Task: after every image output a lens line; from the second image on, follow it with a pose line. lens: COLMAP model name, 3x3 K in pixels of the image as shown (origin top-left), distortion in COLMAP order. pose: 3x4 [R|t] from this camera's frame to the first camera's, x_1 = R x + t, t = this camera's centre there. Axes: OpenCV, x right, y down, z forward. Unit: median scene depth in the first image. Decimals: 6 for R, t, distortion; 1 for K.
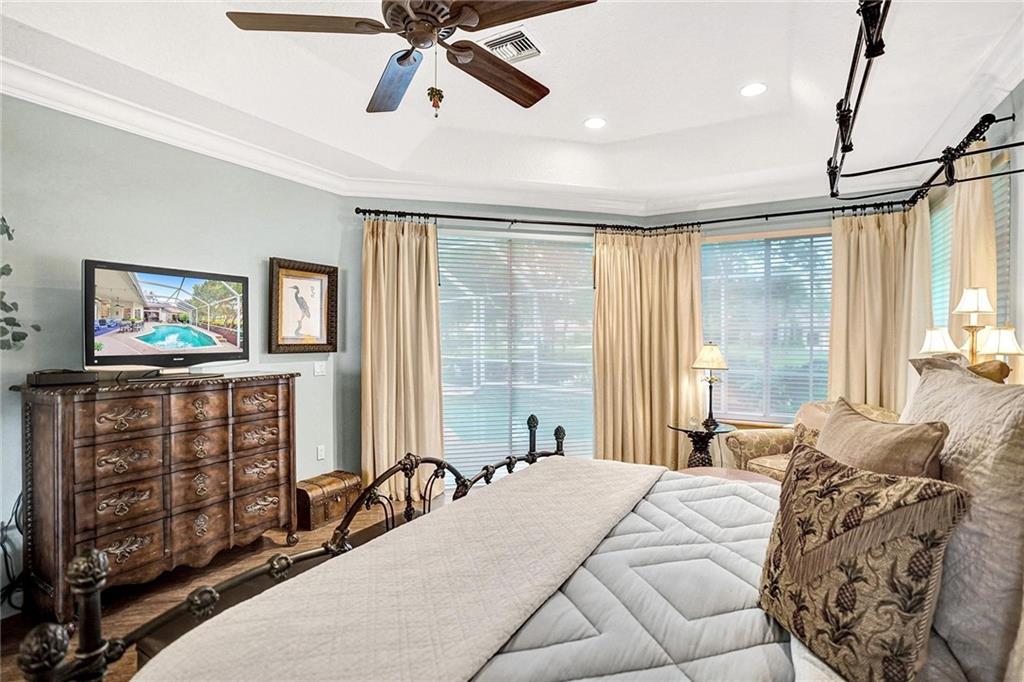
lens RADIAL K [[480.5, 0, 509.5], [0, 480.5, 331.0], [0, 0, 1]] dist [-0.065589, 0.019390]
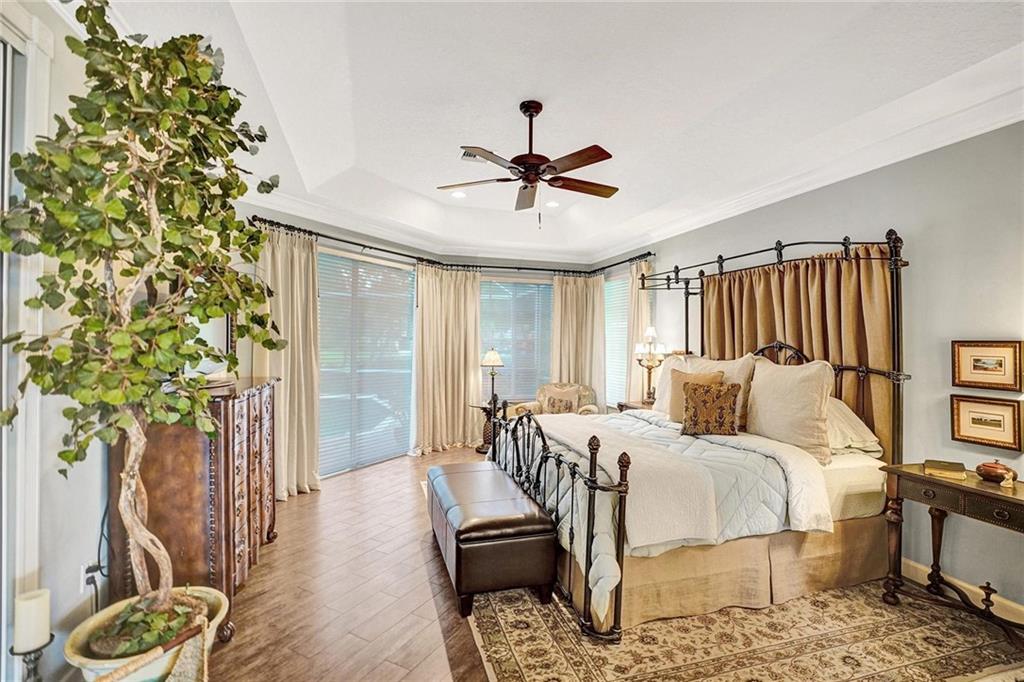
lens RADIAL K [[480.5, 0, 509.5], [0, 480.5, 331.0], [0, 0, 1]] dist [-0.065589, 0.019390]
pose [[0.682968, 0.023878, 0.730058, -0.616852], [-0.016068, 0.999715, -0.017666, -0.003910], [-0.730272, 0.000335, 0.683157, -0.074077]]
